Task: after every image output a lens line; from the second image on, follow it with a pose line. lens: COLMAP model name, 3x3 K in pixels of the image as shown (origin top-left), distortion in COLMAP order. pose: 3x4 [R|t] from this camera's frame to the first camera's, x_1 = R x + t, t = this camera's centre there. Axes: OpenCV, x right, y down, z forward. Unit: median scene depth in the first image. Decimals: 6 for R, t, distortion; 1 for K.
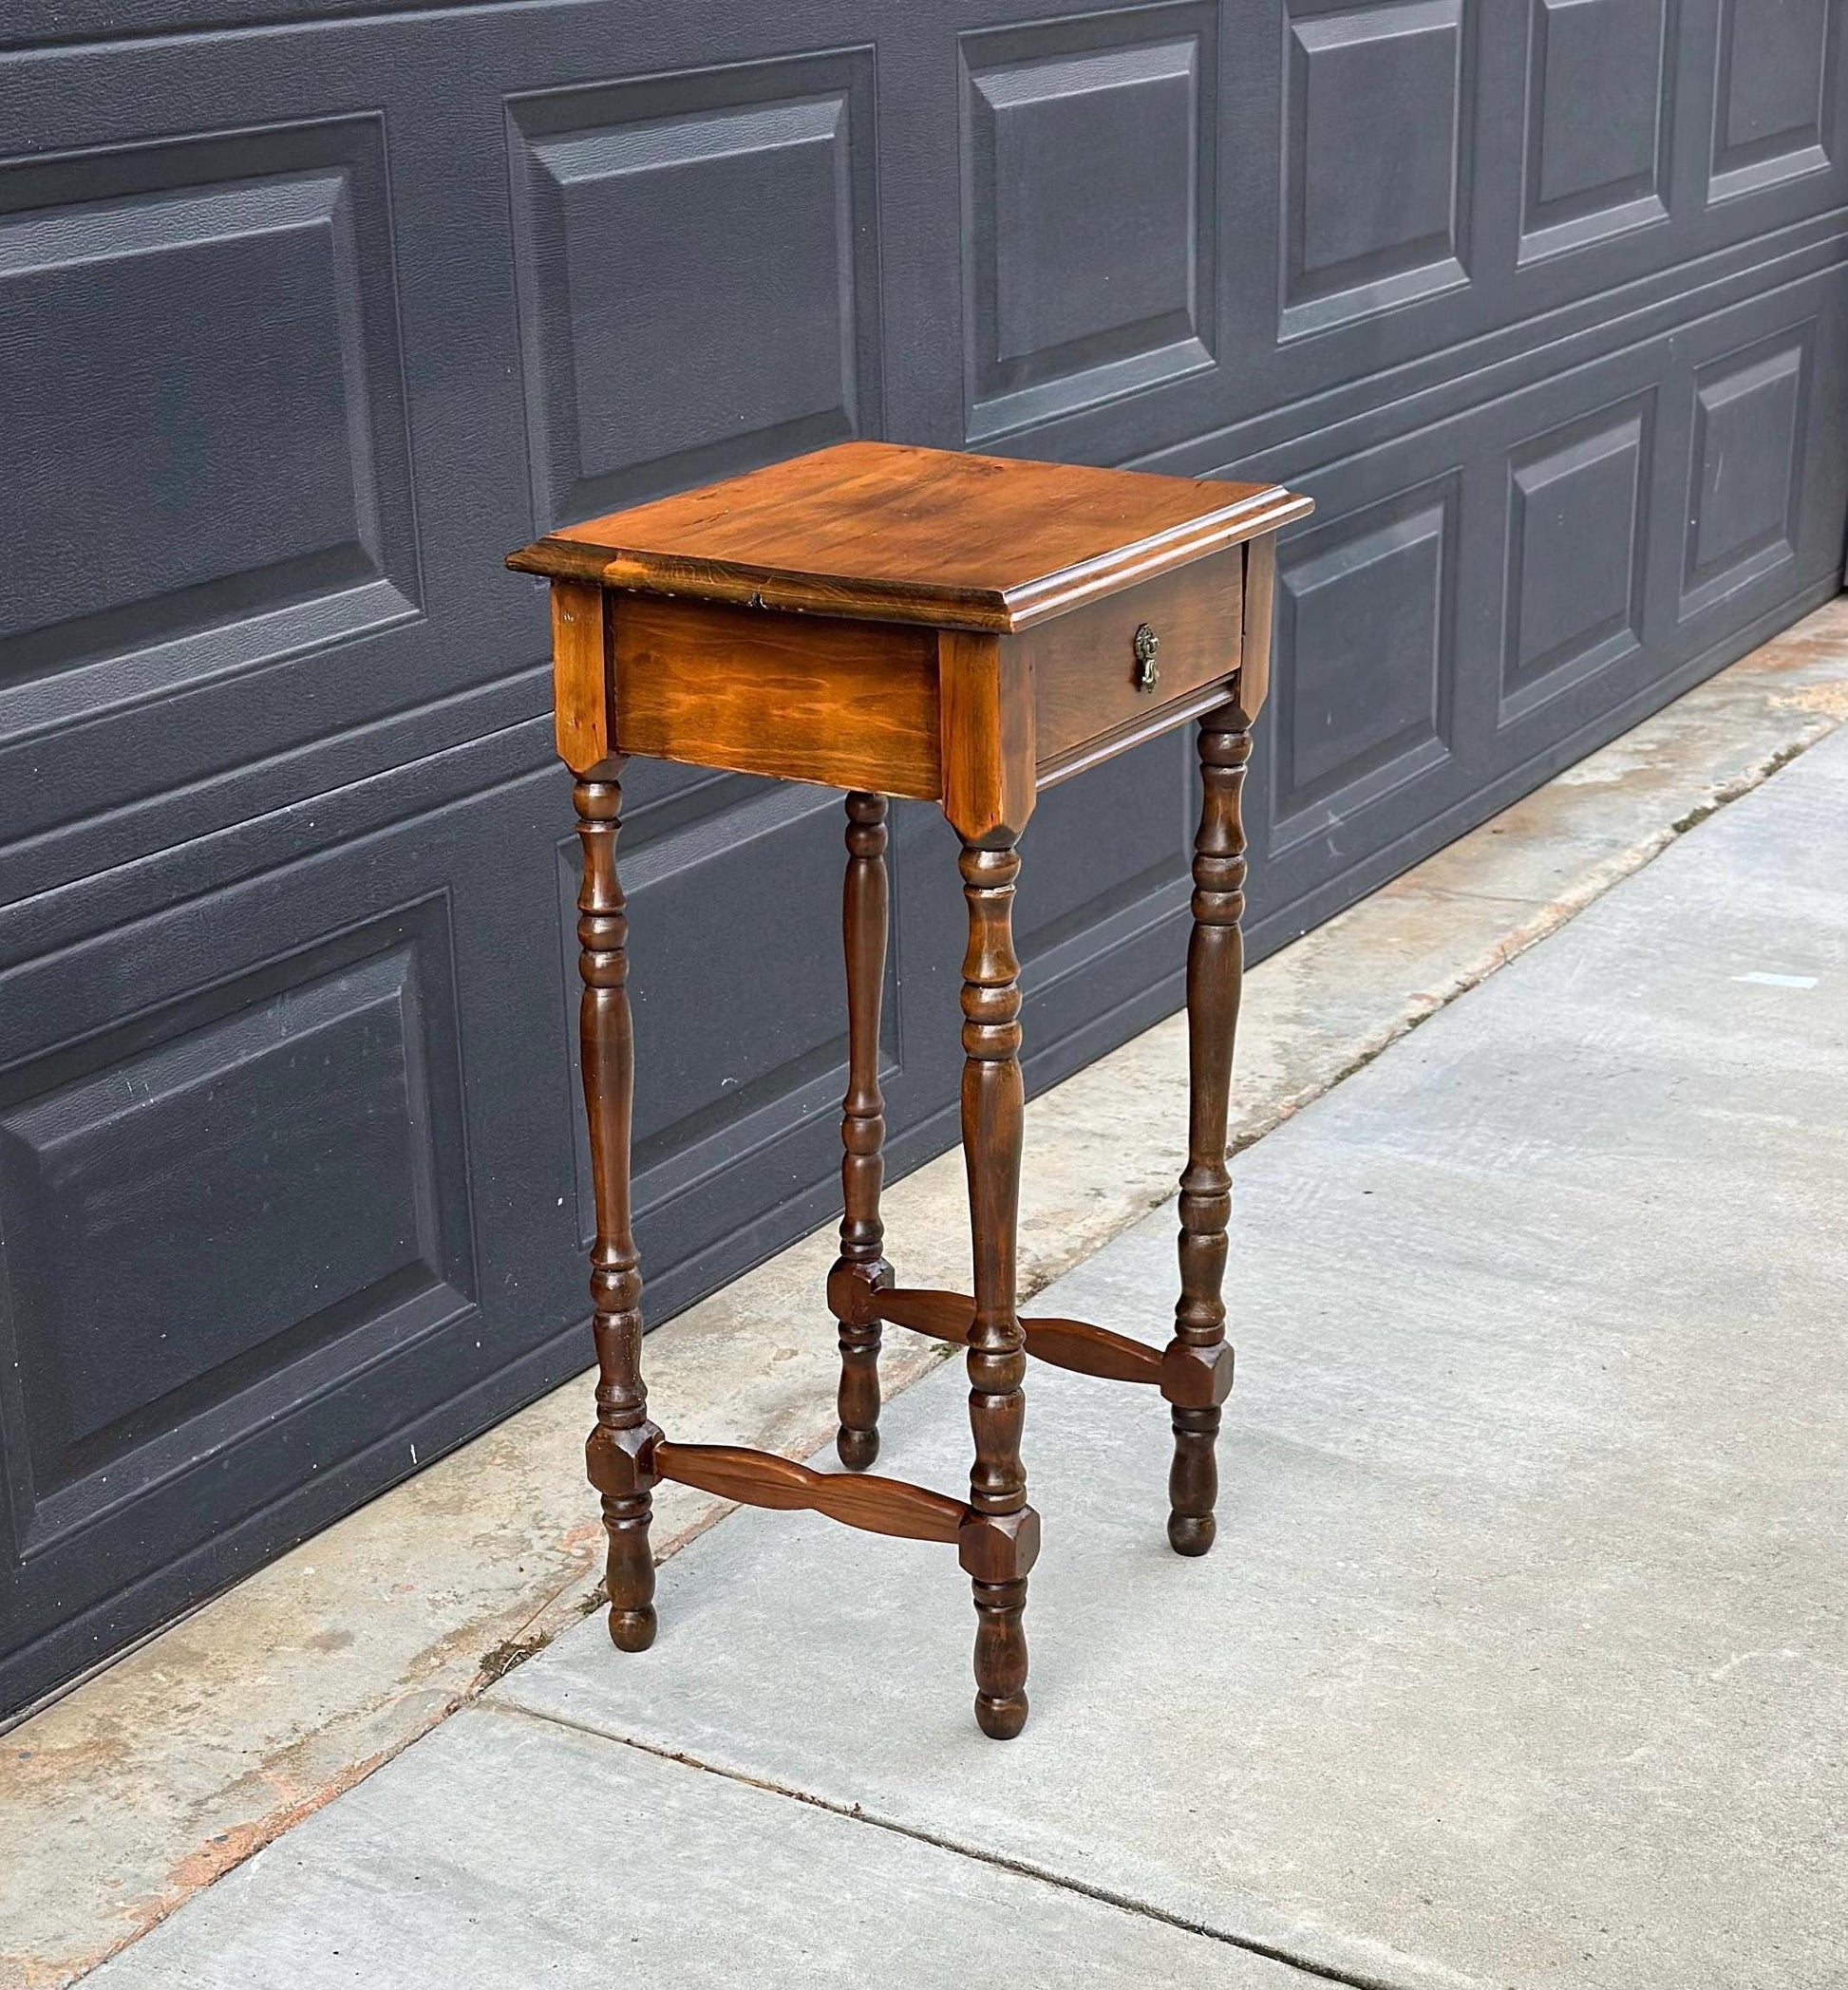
lens RADIAL K [[3600.8, 0, 879.8], [0, 3600.8, 1302.2], [0, 0, 1]] dist [0.131916, -0.062595]
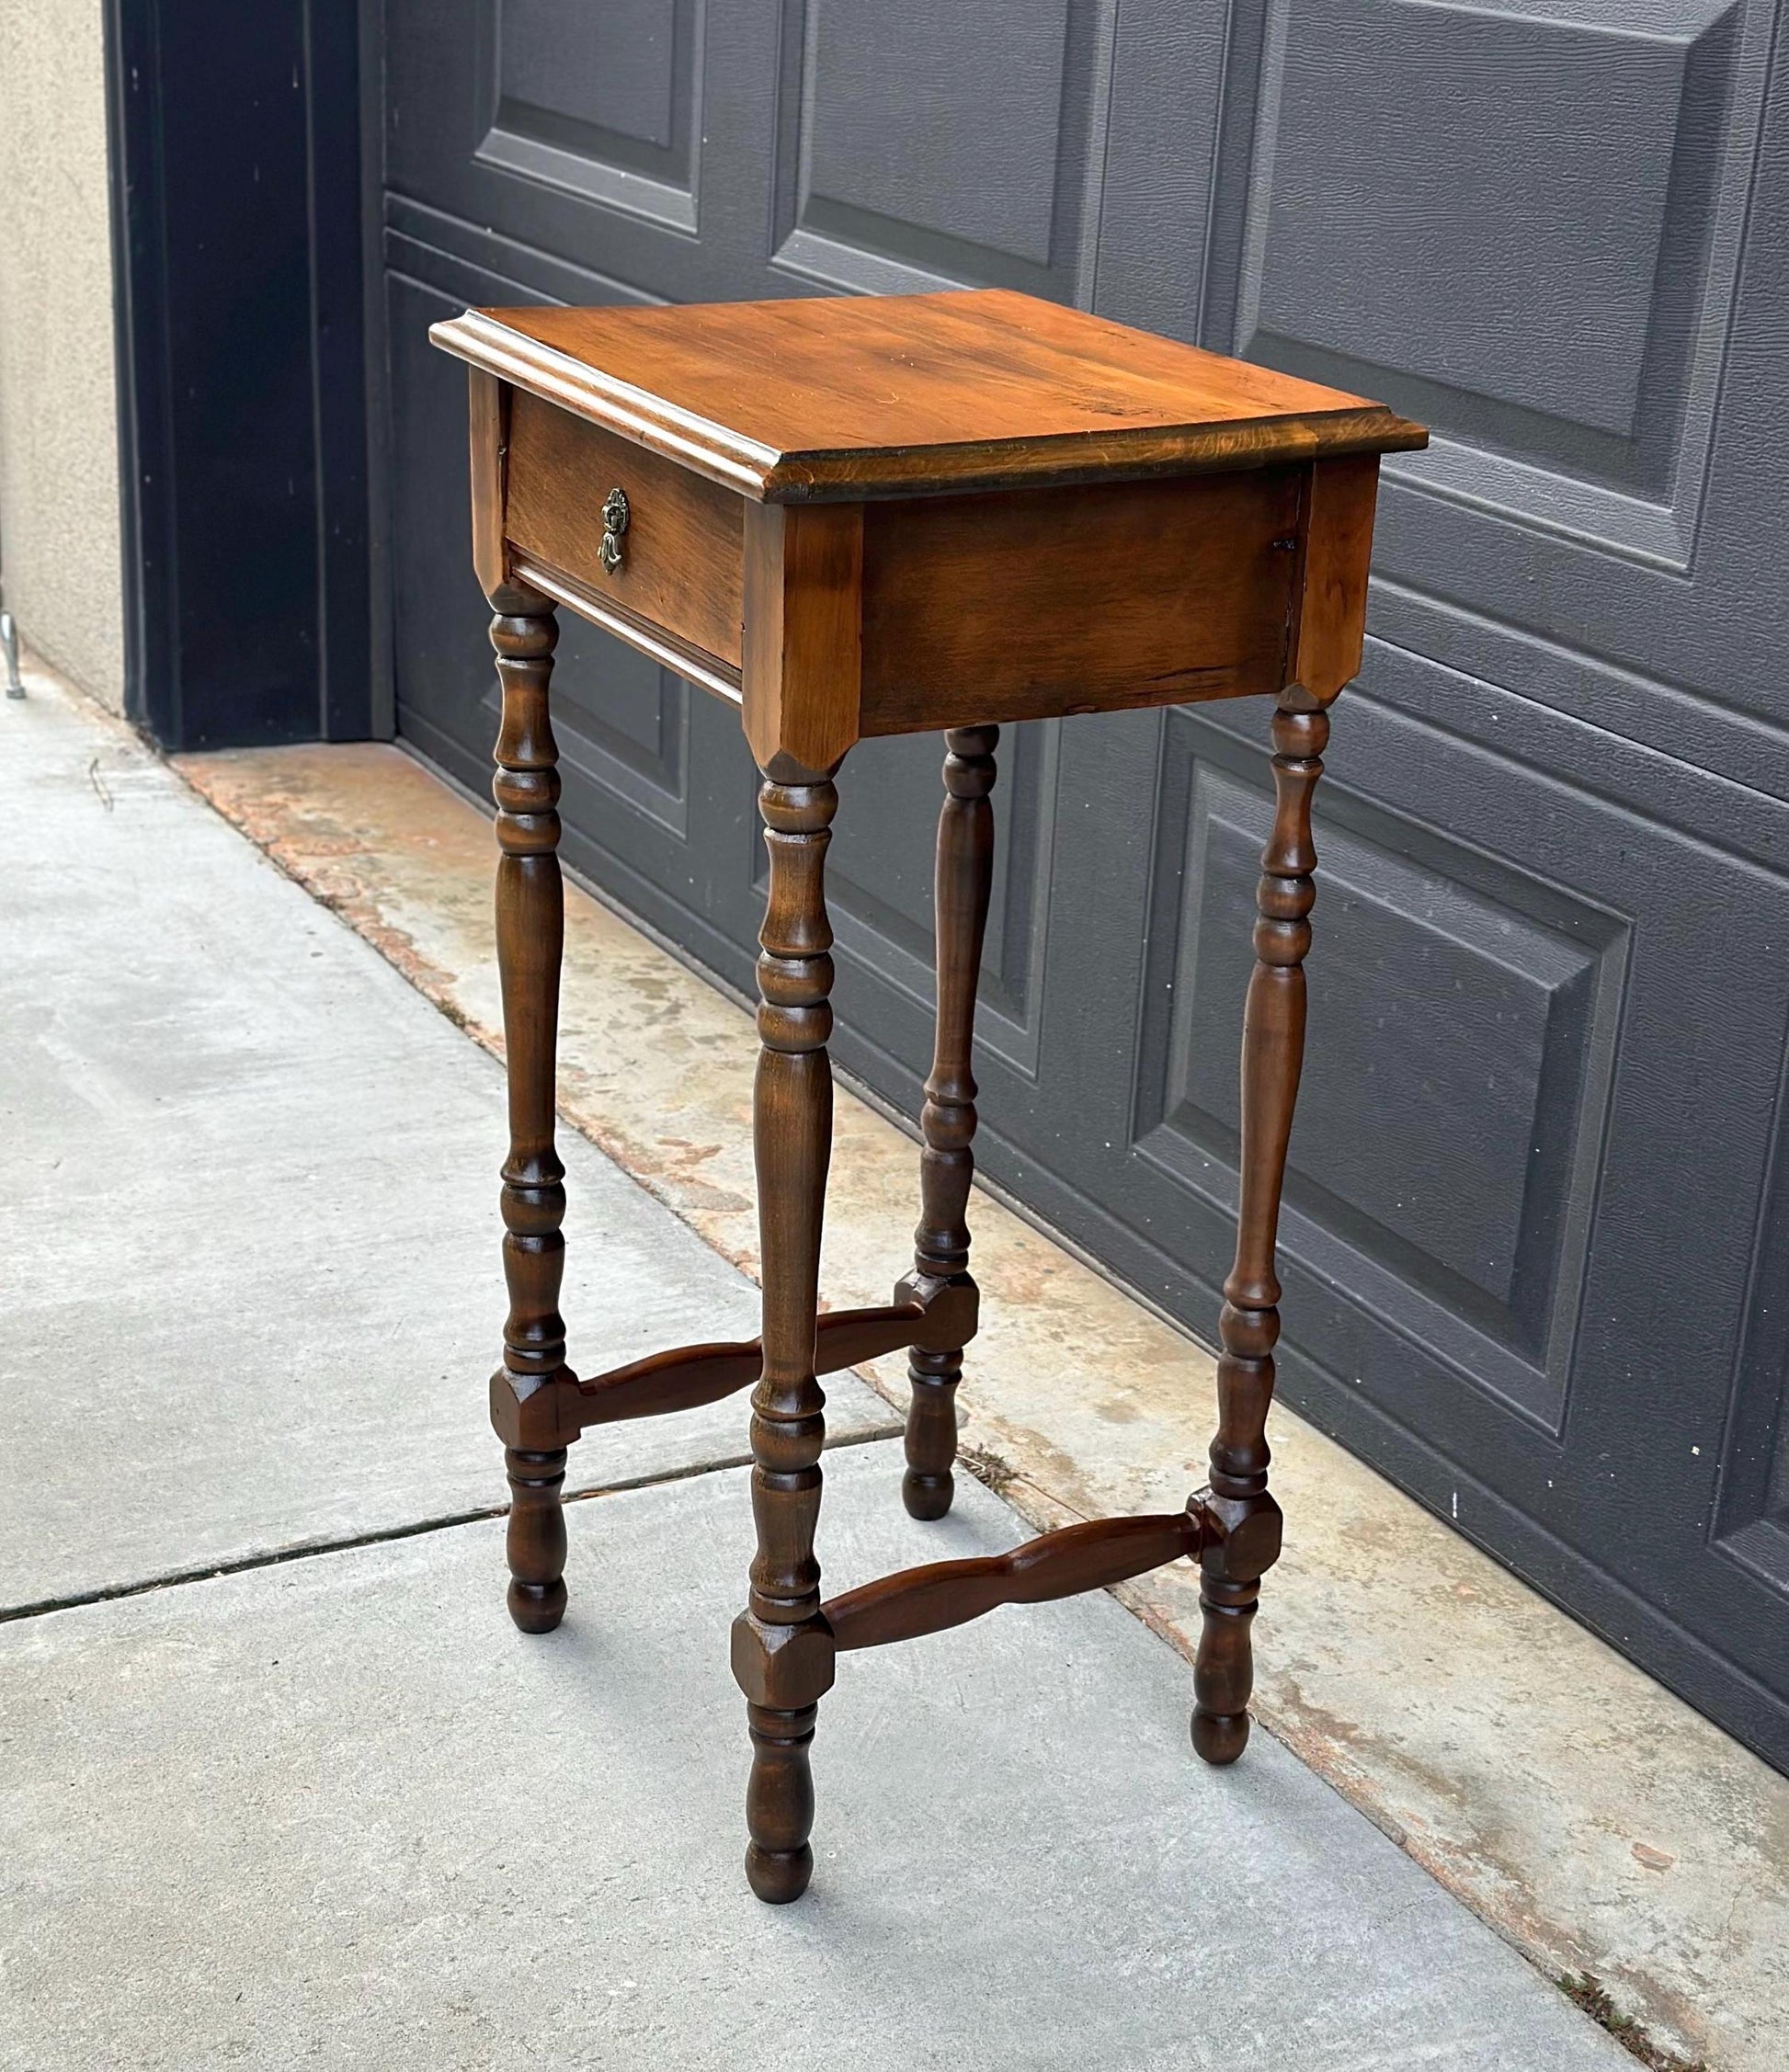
lens RADIAL K [[3461.4, 0, 896.2], [0, 3461.4, 1105.4], [0, 0, 1]] dist [0.168829, -0.241314]
pose [[-0.509449, 0.310658, -0.802467, 0.596465], [-0.372149, 0.761293, 0.530979, -0.438537], [0.775865, 0.569144, -0.272228, 1.139551]]
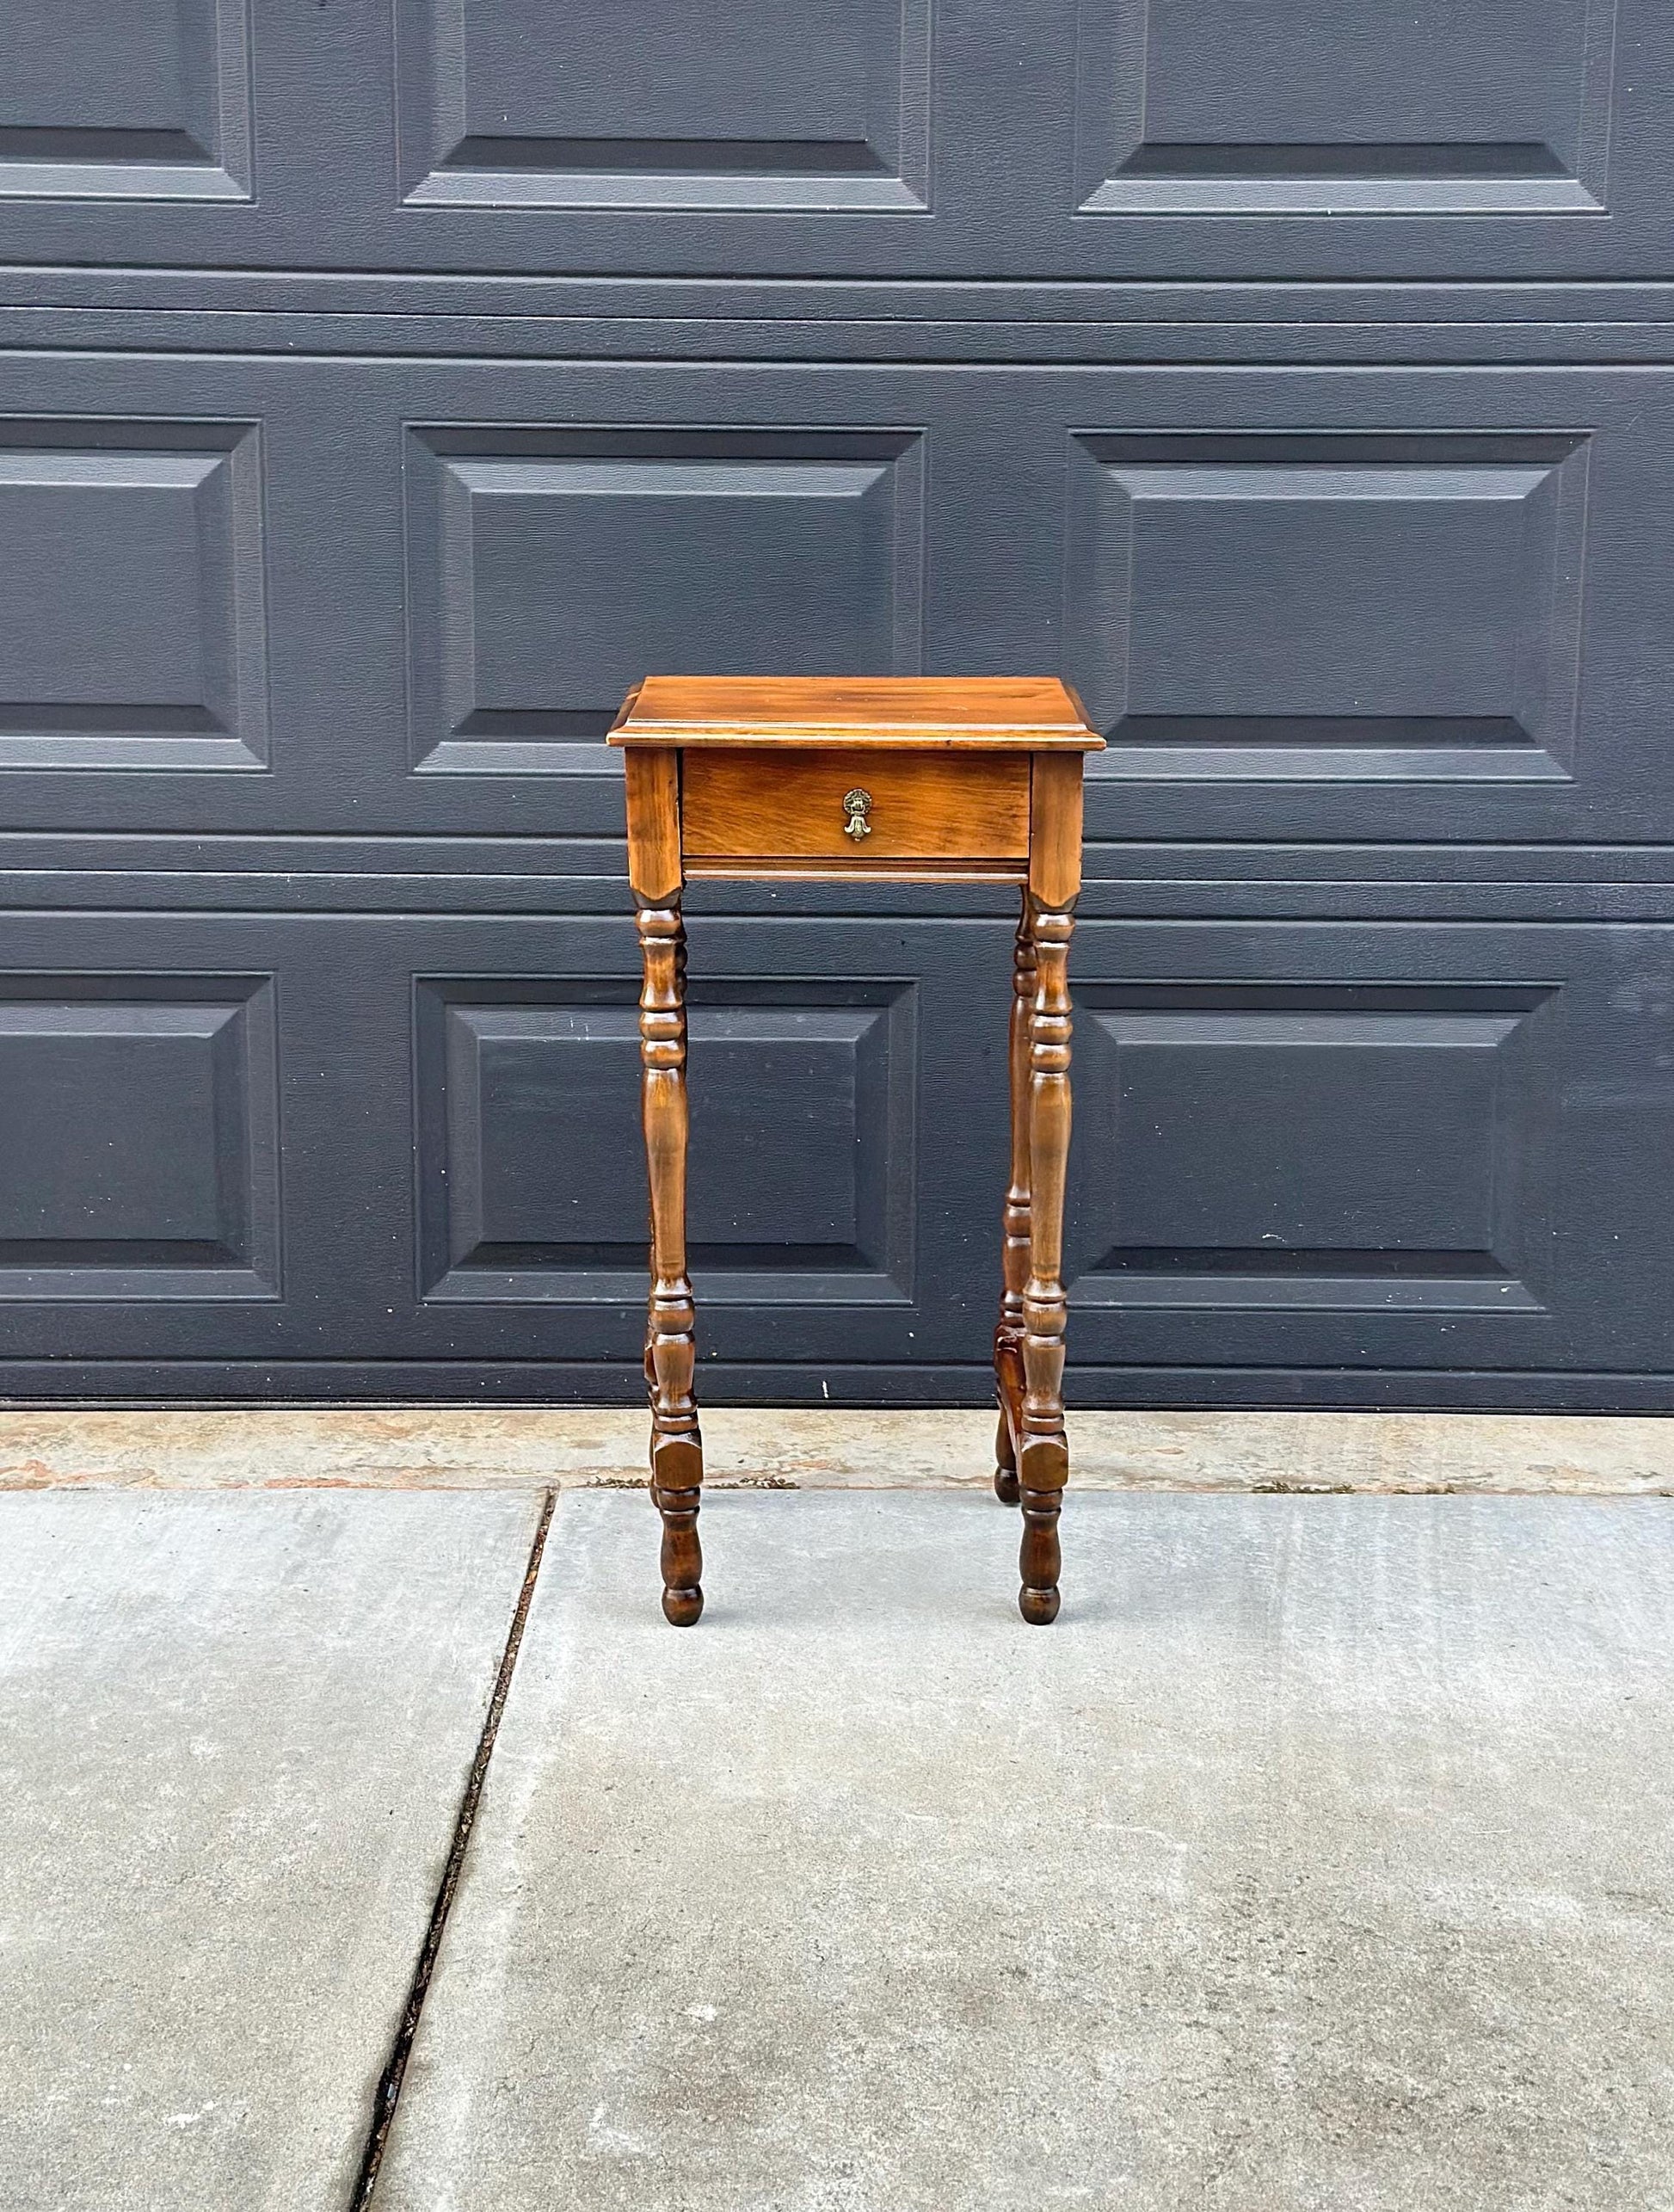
lens RADIAL K [[3368.0, 0, 830.7], [0, 3368.0, 994.0], [0, 0, 1]] dist [0.160595, -0.095284]
pose [[0.522929, 0.182705, -0.832565, 0.938809], [-0.347667, 0.937533, -0.012627, -0.084628], [0.778250, 0.296059, 0.553784, 0.289590]]
